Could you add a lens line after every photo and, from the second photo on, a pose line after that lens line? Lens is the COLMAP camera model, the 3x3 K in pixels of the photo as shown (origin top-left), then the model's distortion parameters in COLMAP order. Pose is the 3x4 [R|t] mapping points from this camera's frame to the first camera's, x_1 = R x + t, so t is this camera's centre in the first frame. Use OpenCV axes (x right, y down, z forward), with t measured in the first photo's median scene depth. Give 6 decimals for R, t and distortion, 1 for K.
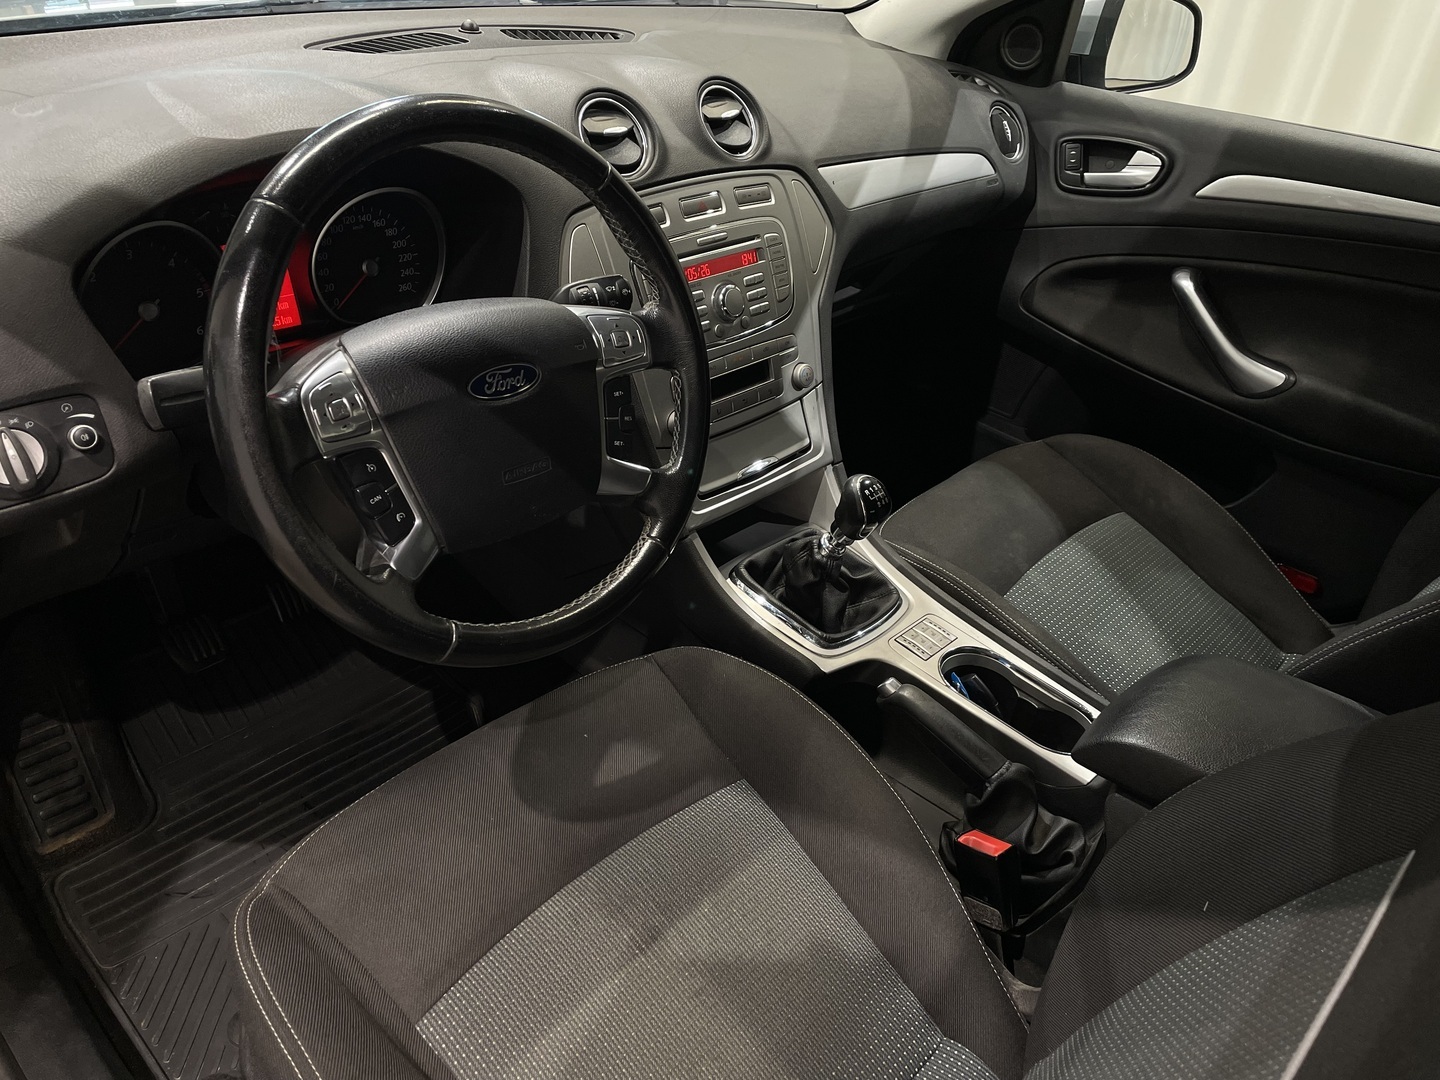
lens RADIAL K [[1090.6, 0, 724.0], [0, 1090.6, 526.8], [0, 0, 1]] dist [0.100644, -0.143036]
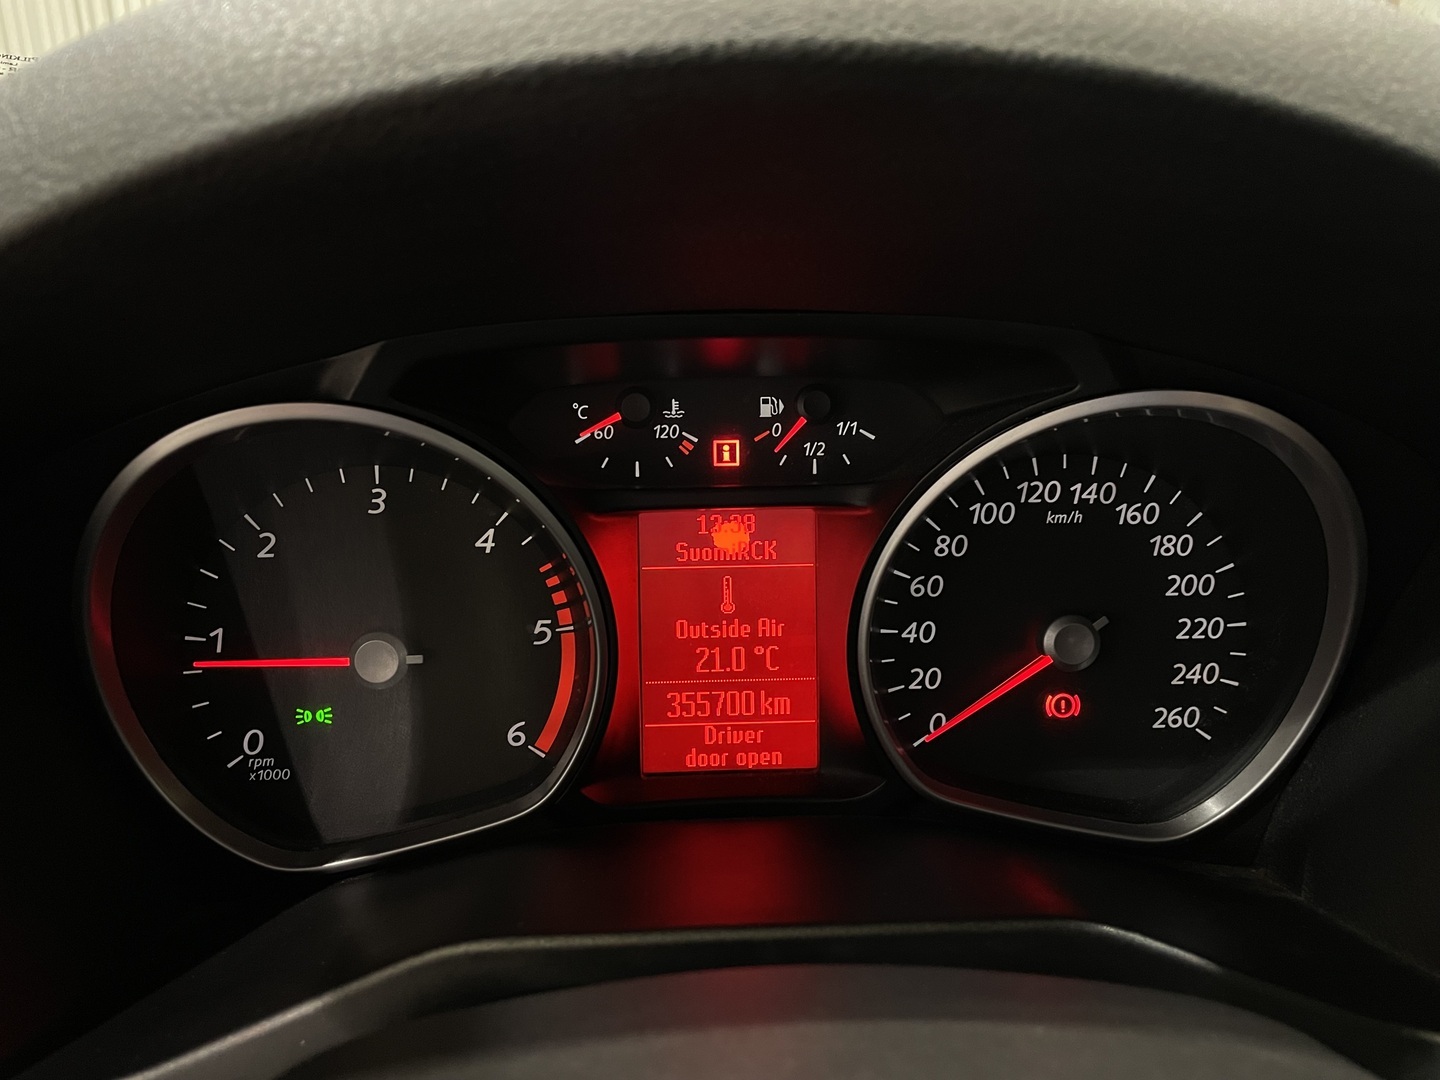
lens RADIAL K [[1090.6, 0, 724.0], [0, 1090.6, 526.8], [0, 0, 1]] dist [0.100644, -0.143036]
pose [[0.722326, 0.138829, -0.677475, -0.163114], [-0.308608, 0.941398, -0.136127, -0.171101], [0.618875, 0.307402, 0.722840, 0.623597]]
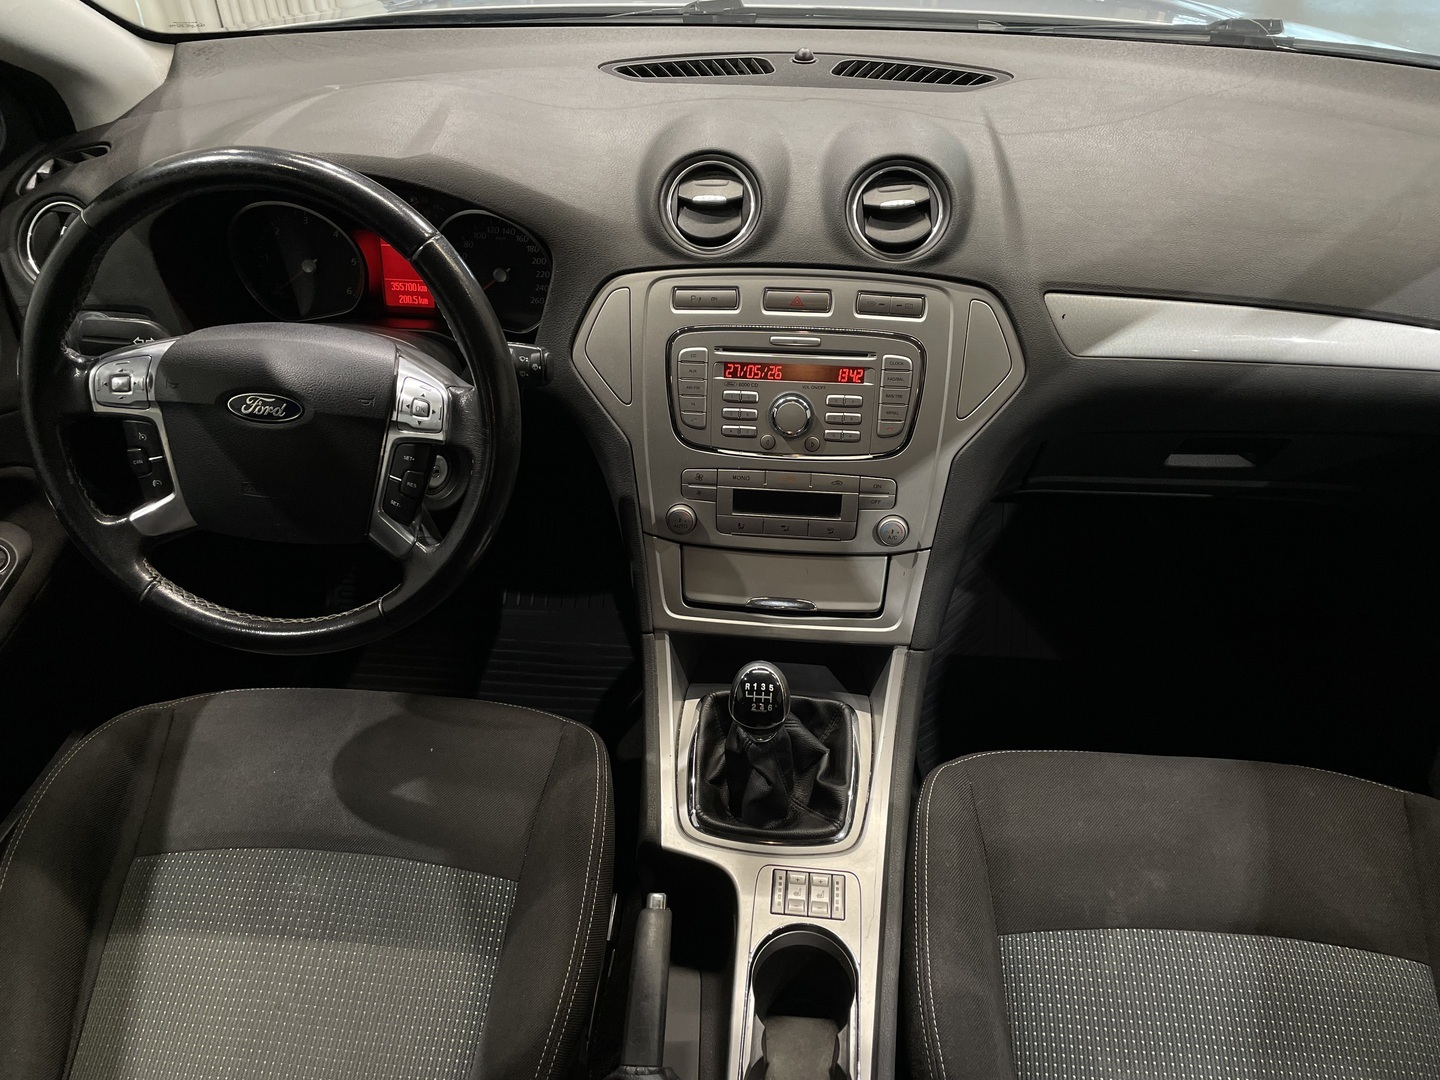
lens RADIAL K [[1090.6, 0, 724.0], [0, 1090.6, 526.8], [0, 0, 1]] dist [0.100644, -0.143036]
pose [[0.615014, 0.405774, -0.676096, 0.580740], [-0.372469, 0.905237, 0.204481, -0.279584], [0.695000, 0.126066, 0.707872, 0.367284]]
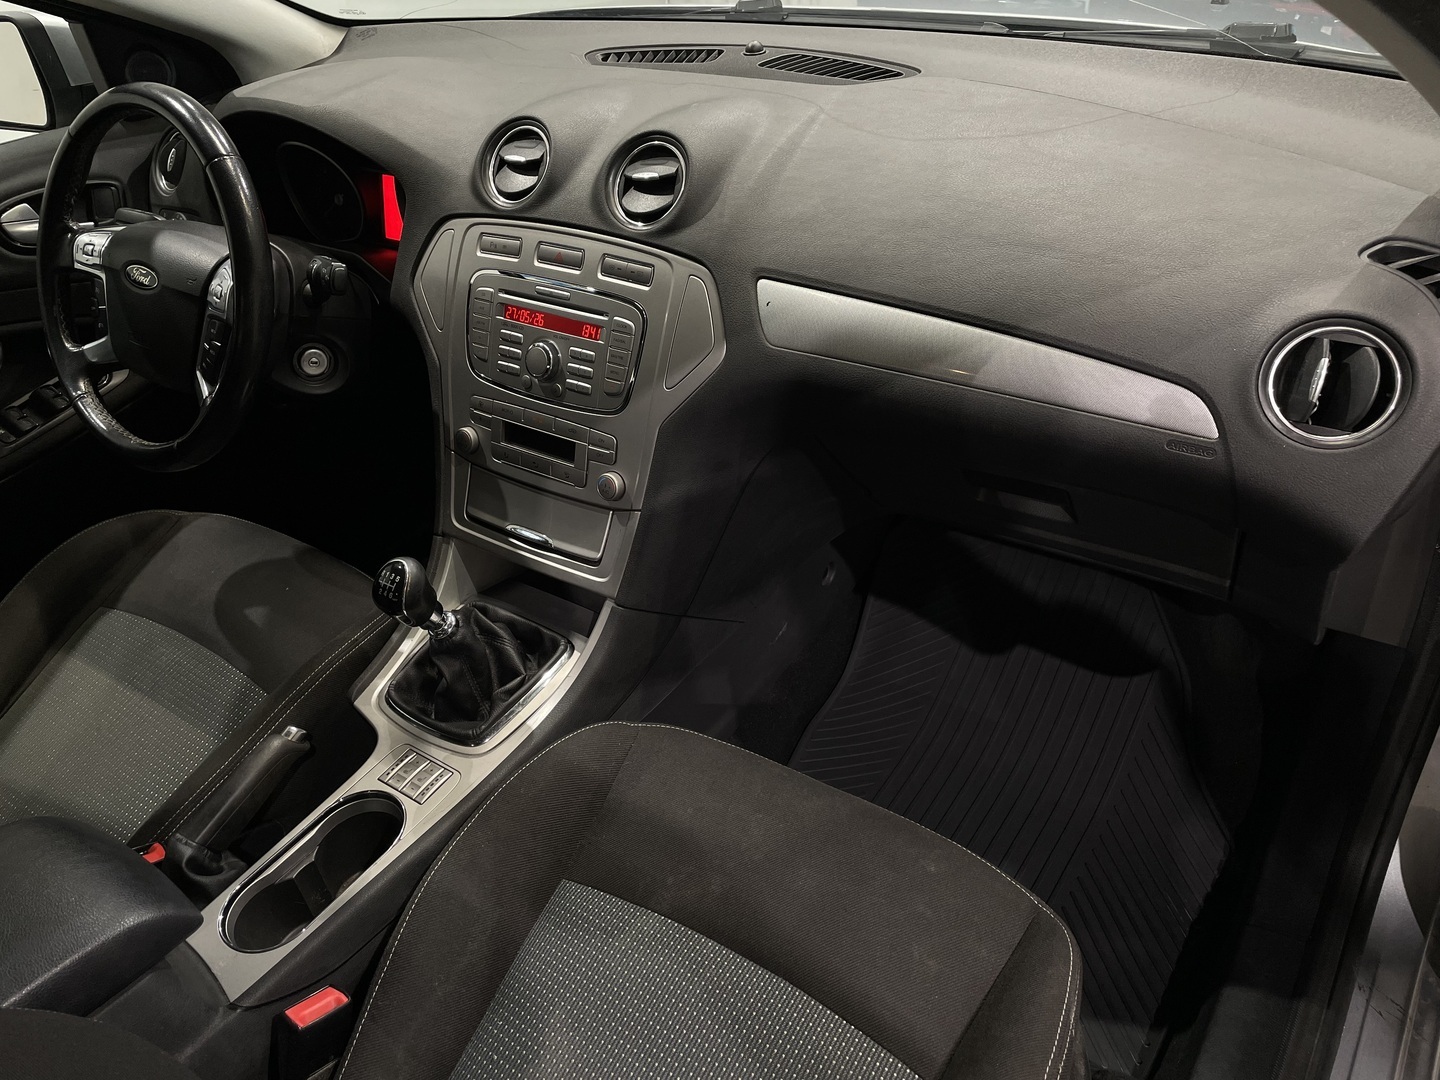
lens RADIAL K [[1090.6, 0, 724.0], [0, 1090.6, 526.8], [0, 0, 1]] dist [0.100644, -0.143036]
pose [[0.143202, 0.475262, -0.868113, 0.898846], [-0.444845, 0.814463, 0.372509, -0.503510], [0.884085, 0.332832, 0.328051, 0.872789]]
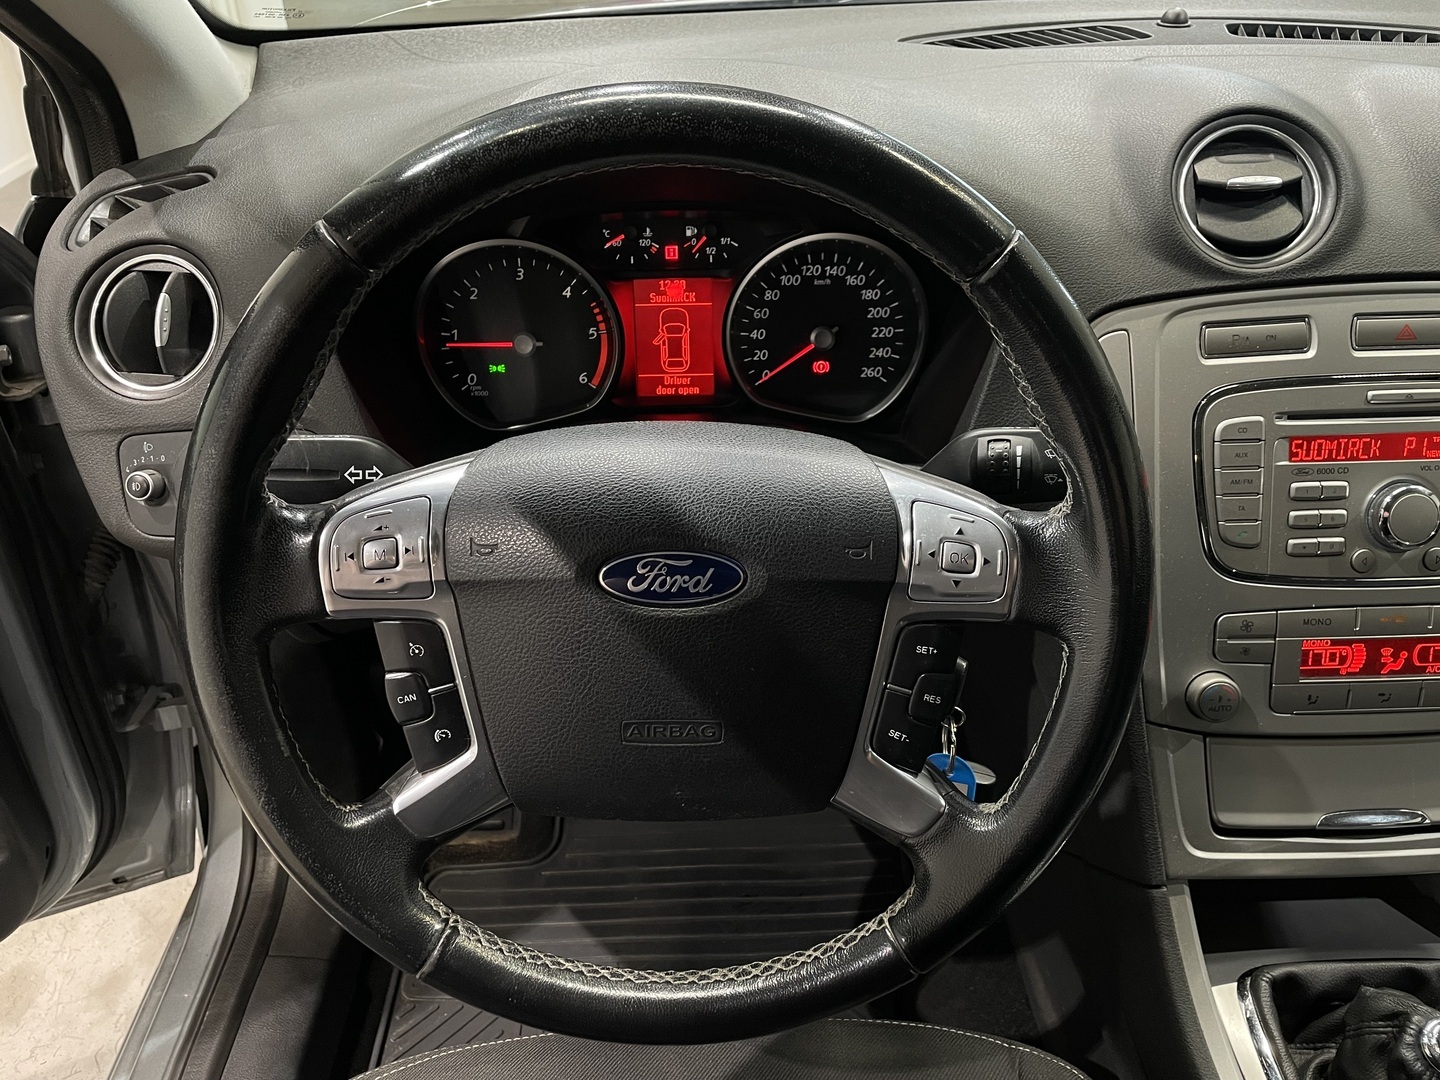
lens RADIAL K [[1090.6, 0, 724.0], [0, 1090.6, 526.8], [0, 0, 1]] dist [0.100644, -0.143036]
pose [[0.700282, 0.296218, -0.649507, 0.121684], [-0.313175, 0.945095, 0.093368, -0.146433], [0.641503, 0.138026, 0.754601, 0.386243]]
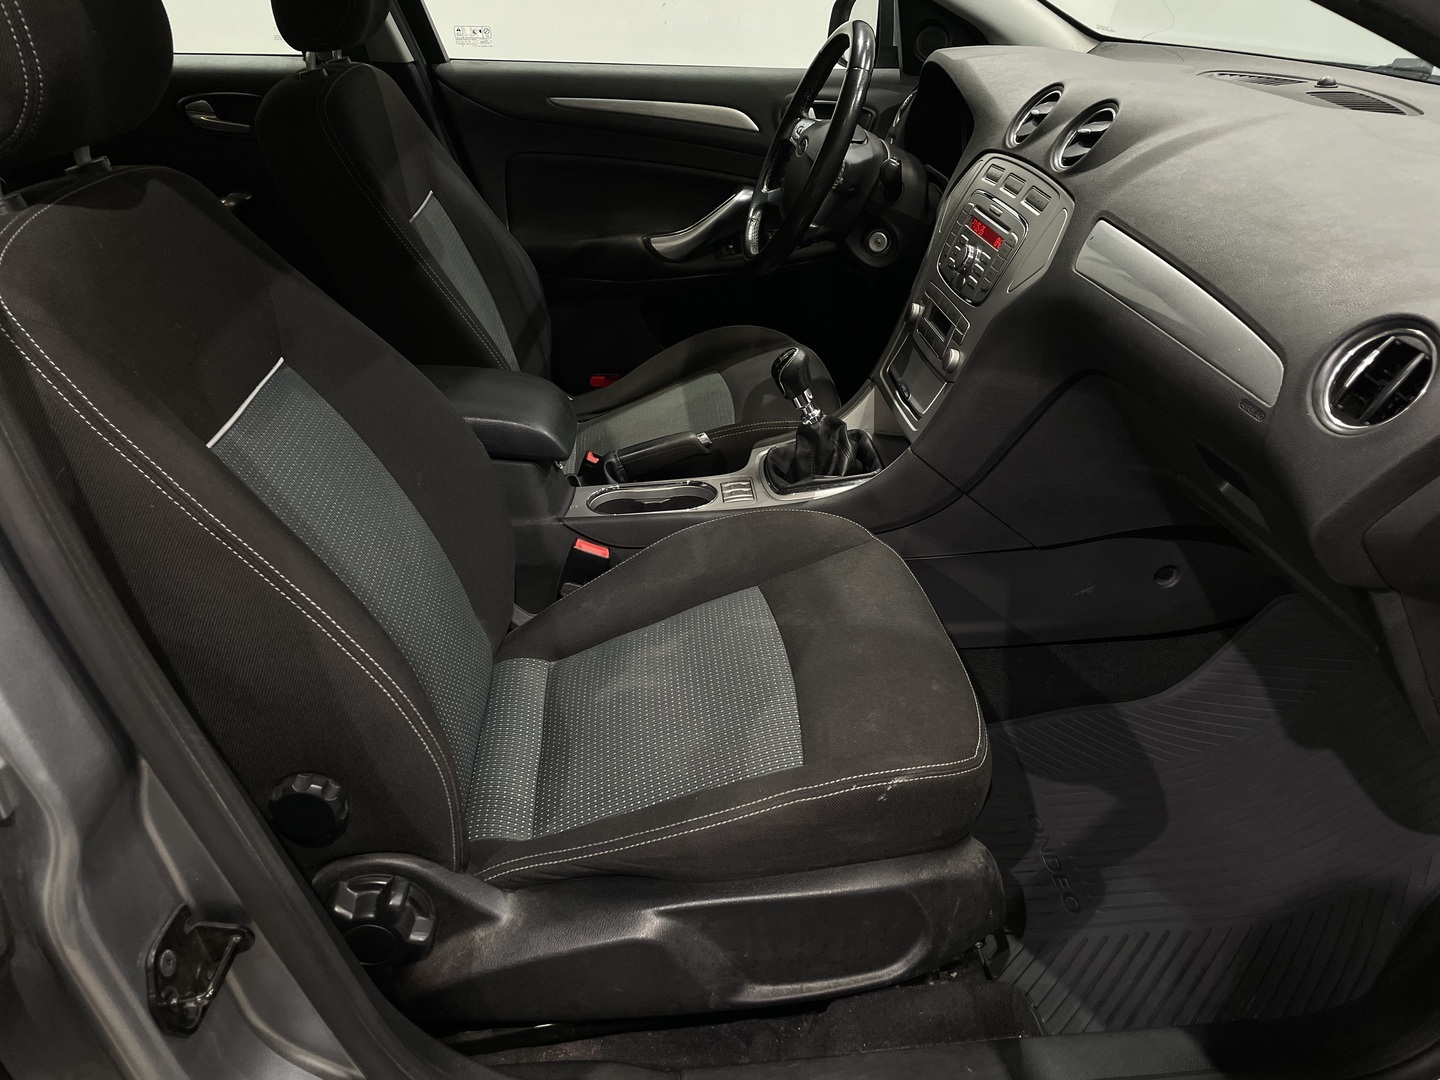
lens RADIAL K [[1090.6, 0, 724.0], [0, 1090.6, 526.8], [0, 0, 1]] dist [0.100644, -0.143036]
pose [[-0.662014, 0.271843, -0.698455, 1.089137], [-0.446495, 0.605448, 0.658844, -0.696914], [0.601980, 0.748020, -0.279438, 1.386397]]
